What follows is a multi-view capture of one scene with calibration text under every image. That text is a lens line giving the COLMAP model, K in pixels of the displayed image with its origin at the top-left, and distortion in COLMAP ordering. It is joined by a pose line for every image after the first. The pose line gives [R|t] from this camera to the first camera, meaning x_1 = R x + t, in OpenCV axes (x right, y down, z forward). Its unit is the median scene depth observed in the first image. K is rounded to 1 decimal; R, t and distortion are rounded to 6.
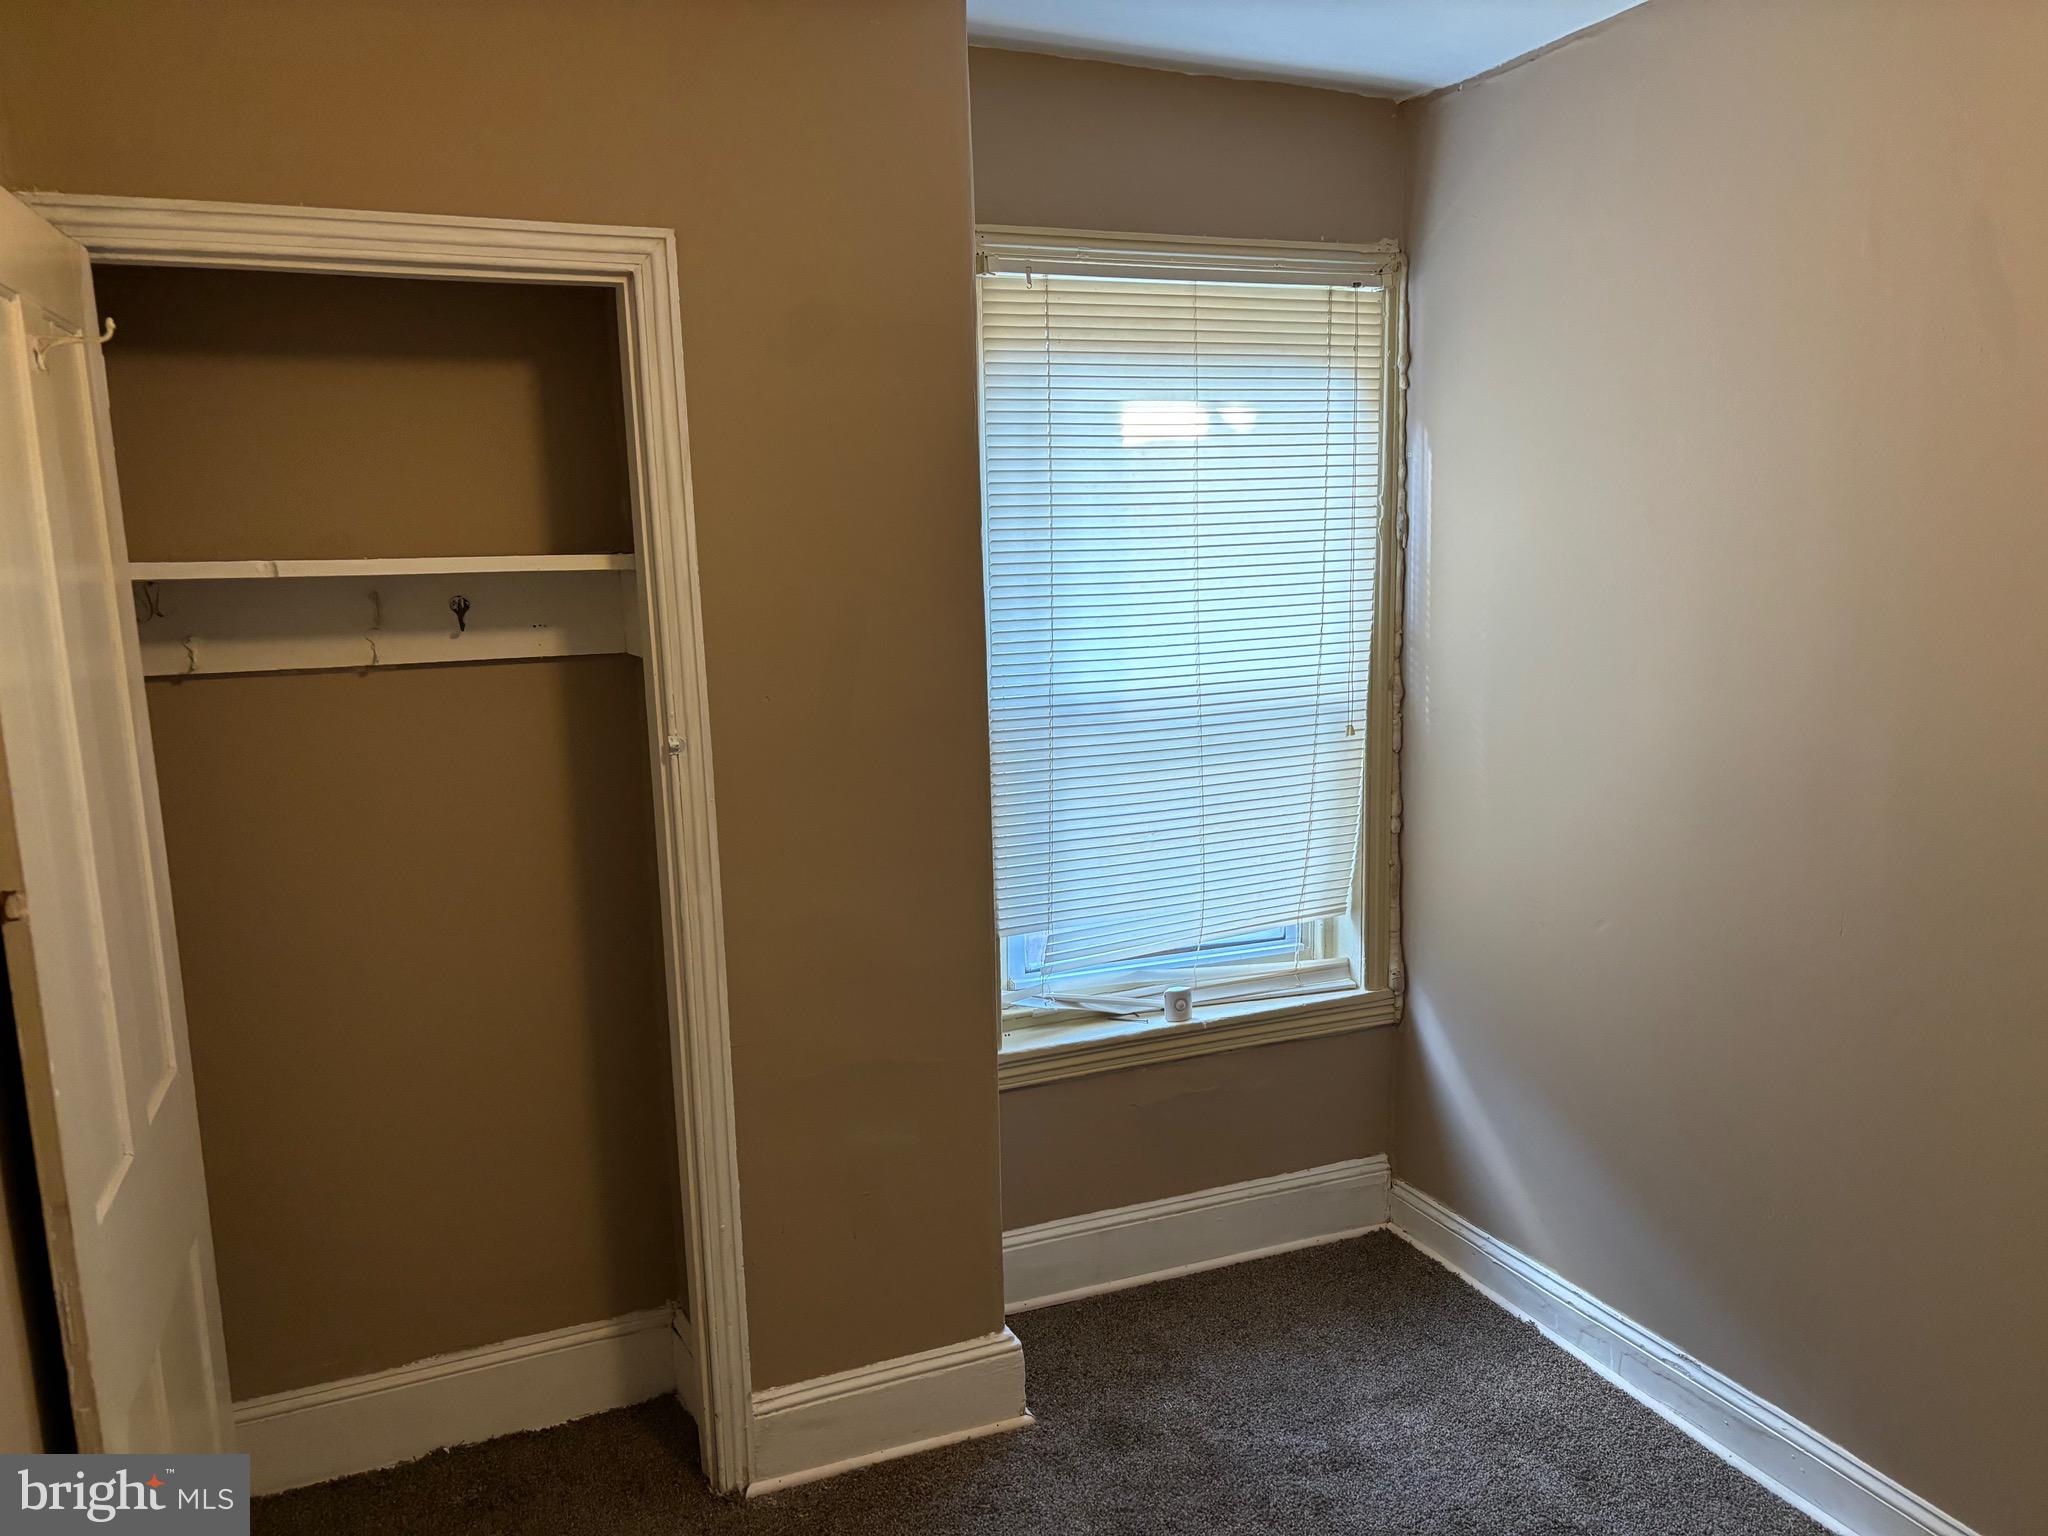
lens RADIAL K [[1534.5, 0, 1027.8], [0, 1534.5, 783.2], [0, 0, 1]] dist [0.038983, -0.041437]
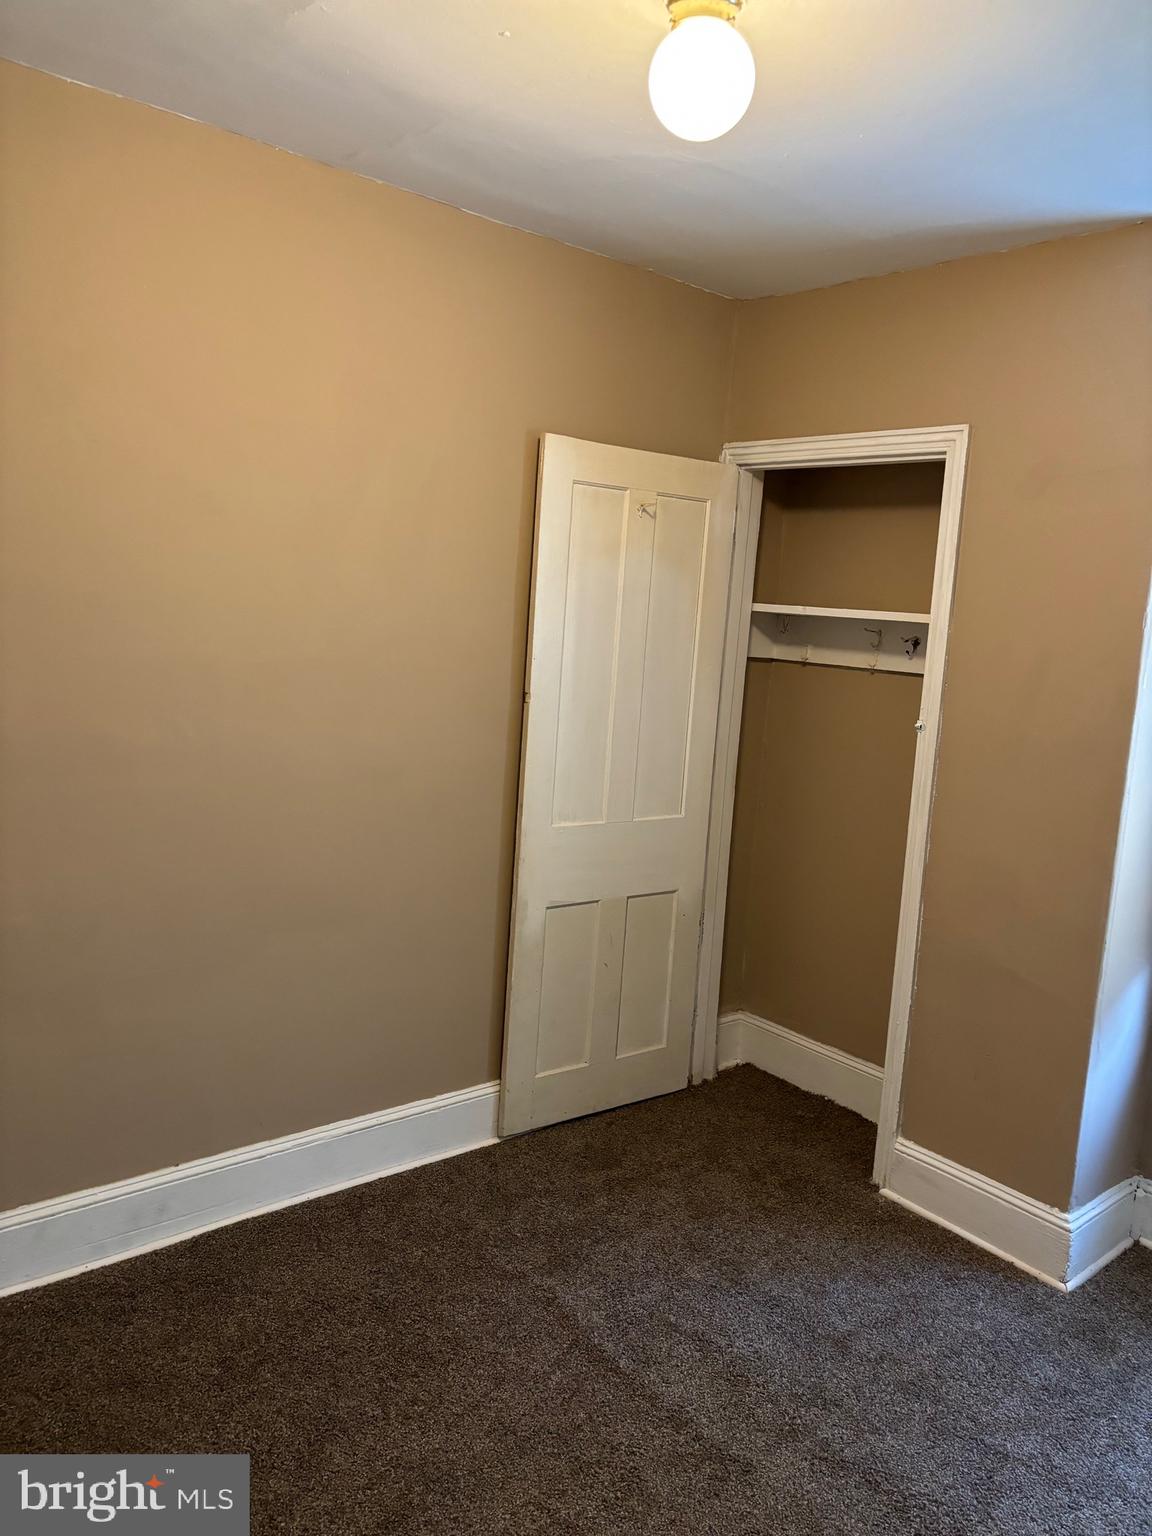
lens RADIAL K [[1150.9, 0, 580.3], [0, 1150.9, 762.3], [0, 0, 1]] dist [0.038983, -0.041437]
pose [[0.271754, 0.167958, -0.947597, 0.818743], [-0.232218, 0.967001, 0.104802, -0.029884], [0.933930, 0.191568, 0.301789, 0.256776]]
